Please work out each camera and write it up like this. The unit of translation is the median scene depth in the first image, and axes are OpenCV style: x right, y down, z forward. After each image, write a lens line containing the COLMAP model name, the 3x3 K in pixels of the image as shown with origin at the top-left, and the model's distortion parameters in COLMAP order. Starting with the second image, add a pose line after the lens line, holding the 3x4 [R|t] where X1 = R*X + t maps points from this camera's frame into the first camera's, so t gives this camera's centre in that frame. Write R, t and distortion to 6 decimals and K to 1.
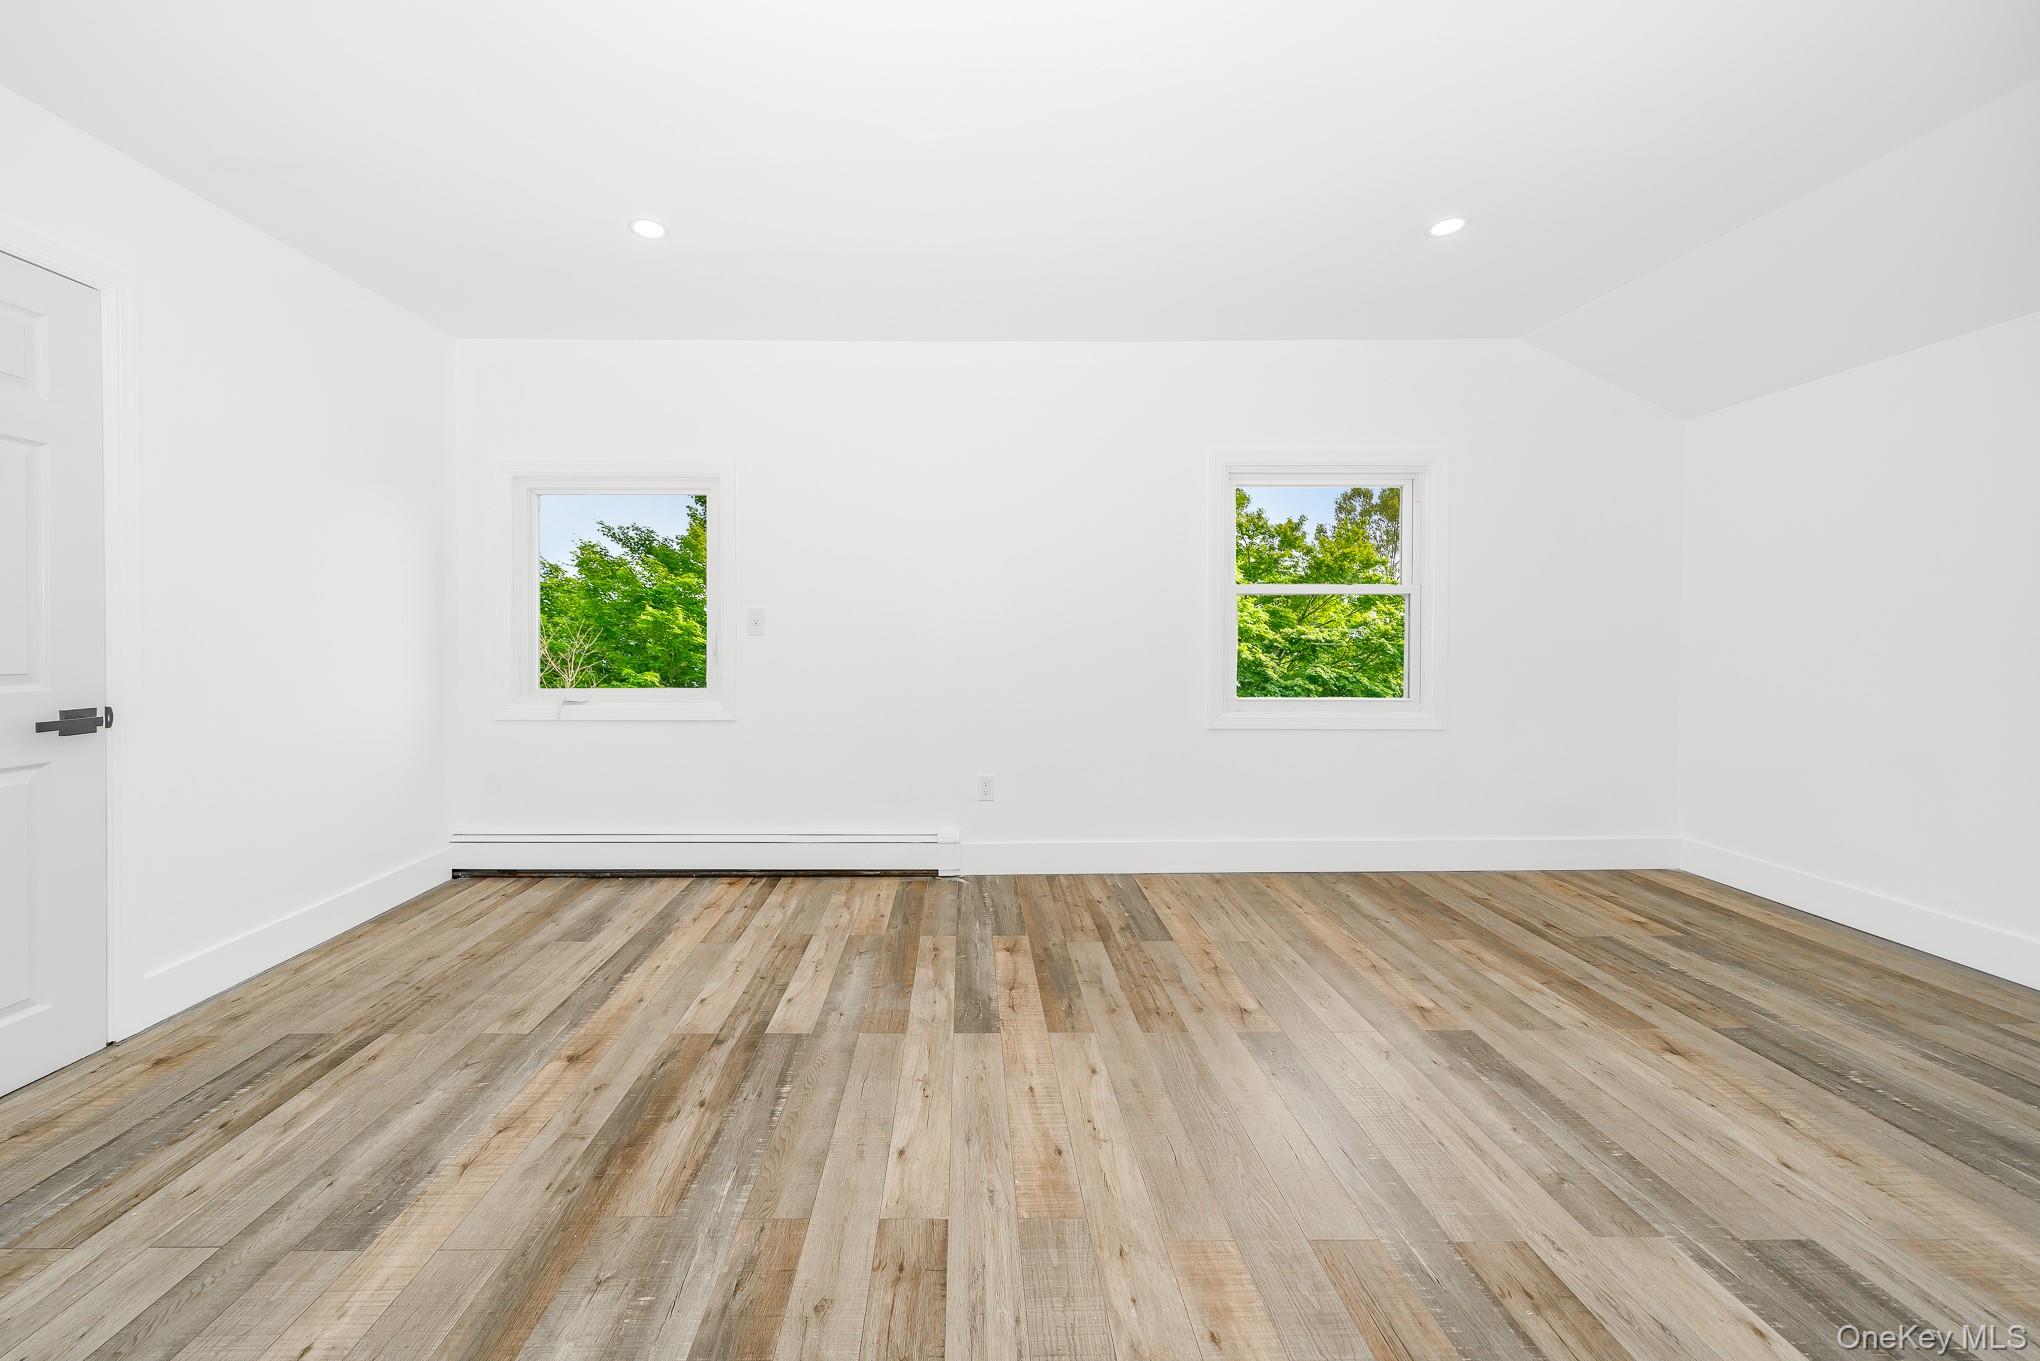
lens RADIAL K [[718.1, 0, 947.4], [0, 718.1, 624.8], [0, 0, 1]] dist [0.002246, 0.000039]
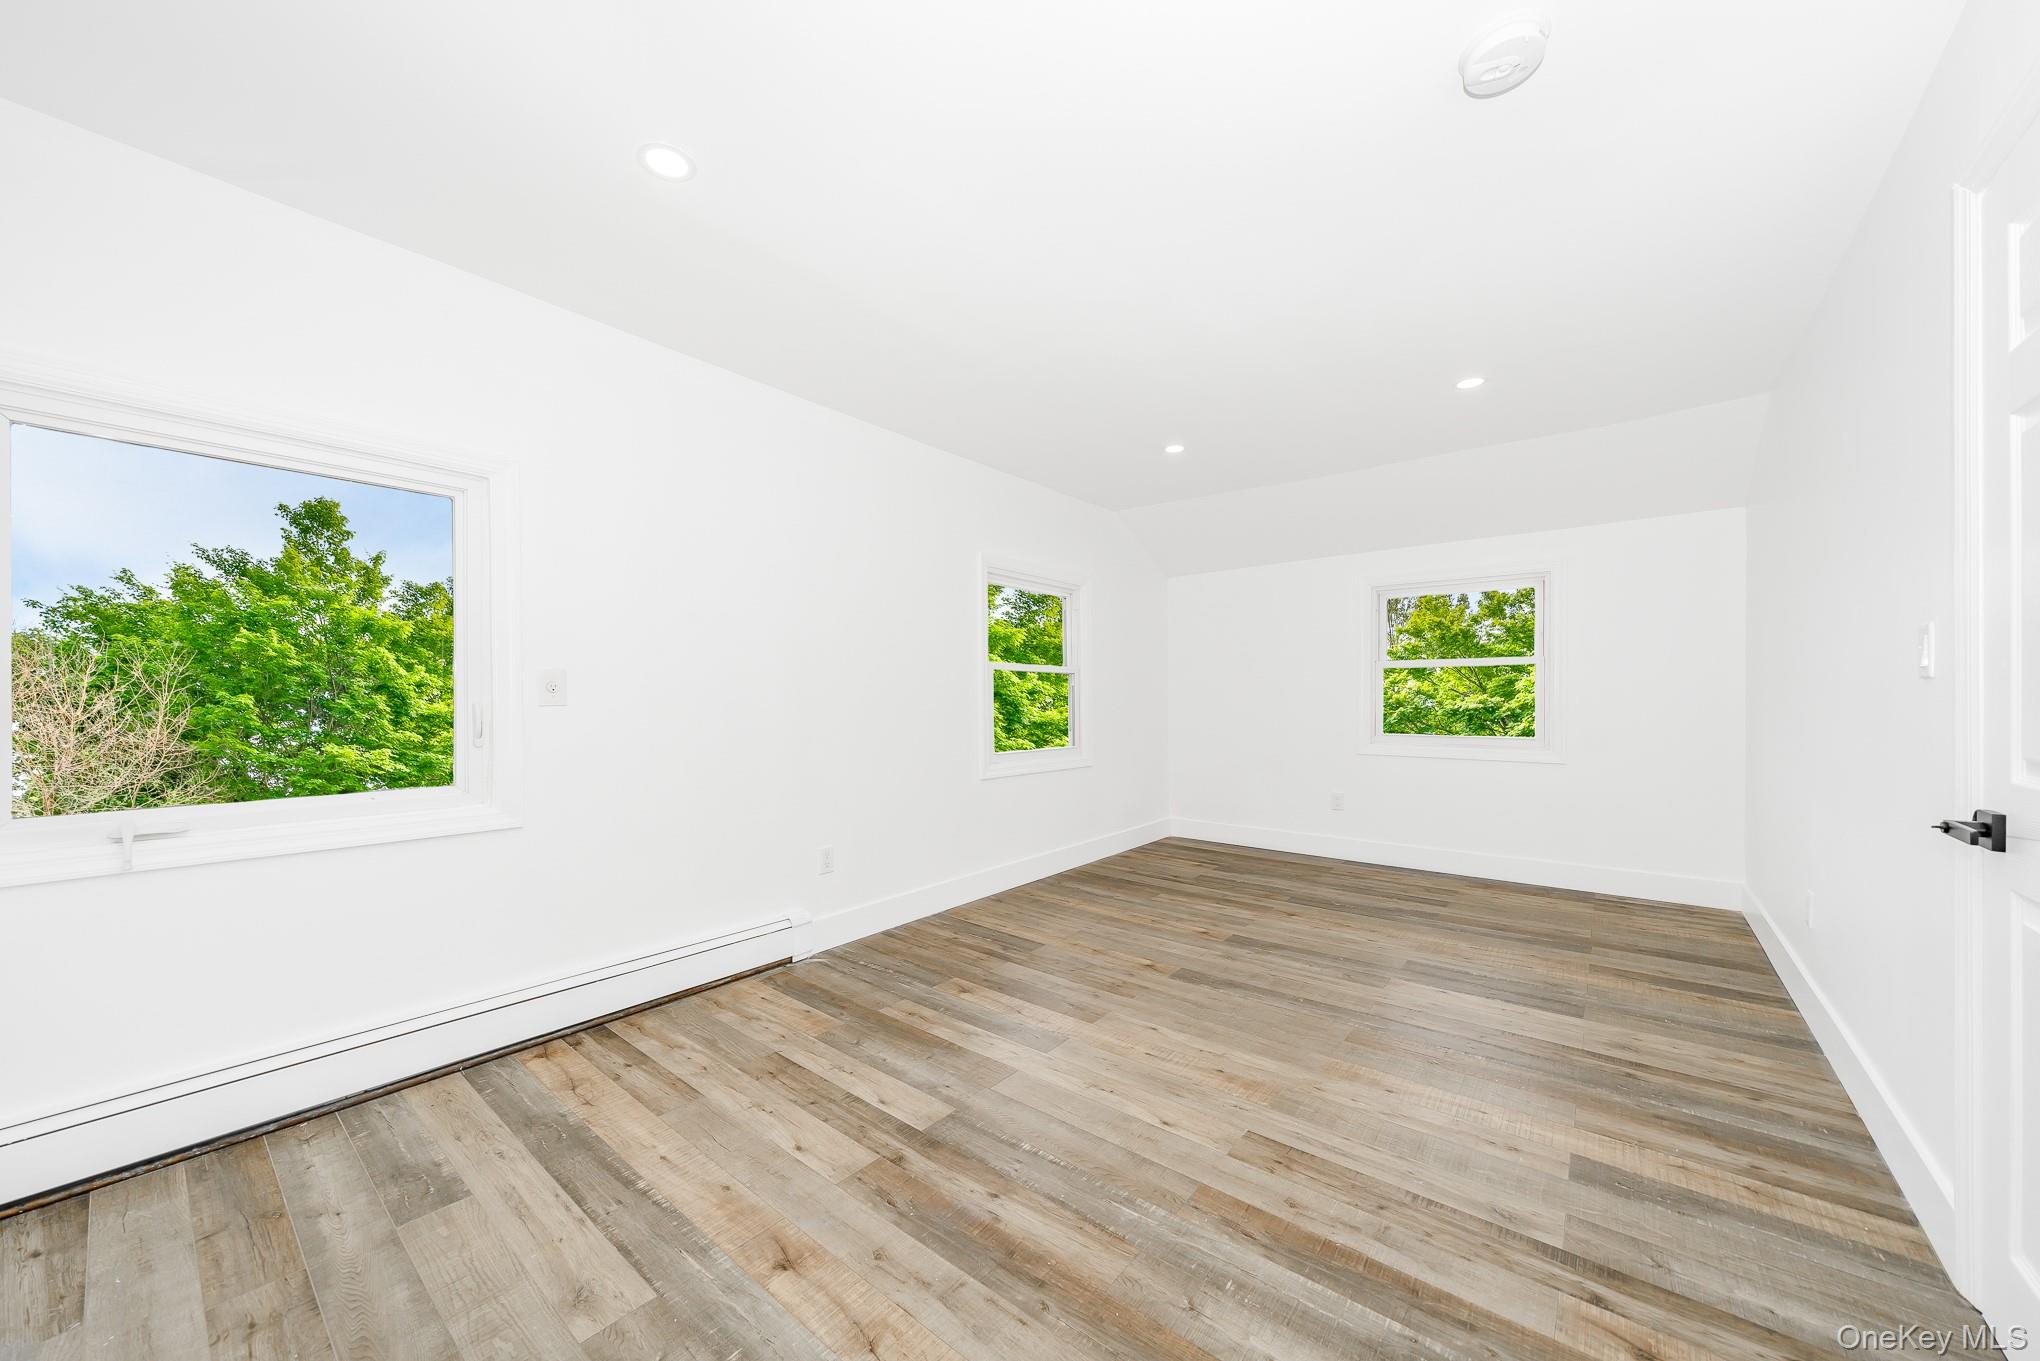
lens RADIAL K [[718.1, 0, 1011.9], [0, 718.1, 691.8], [0, 0, 1]] dist [0.002246, 0.000039]
pose [[0.644044, 0.005118, 0.764971, -0.738294], [-0.004788, 0.999985, -0.002660, 0.003466], [-0.764973, -0.001950, 0.644059, 0.261369]]
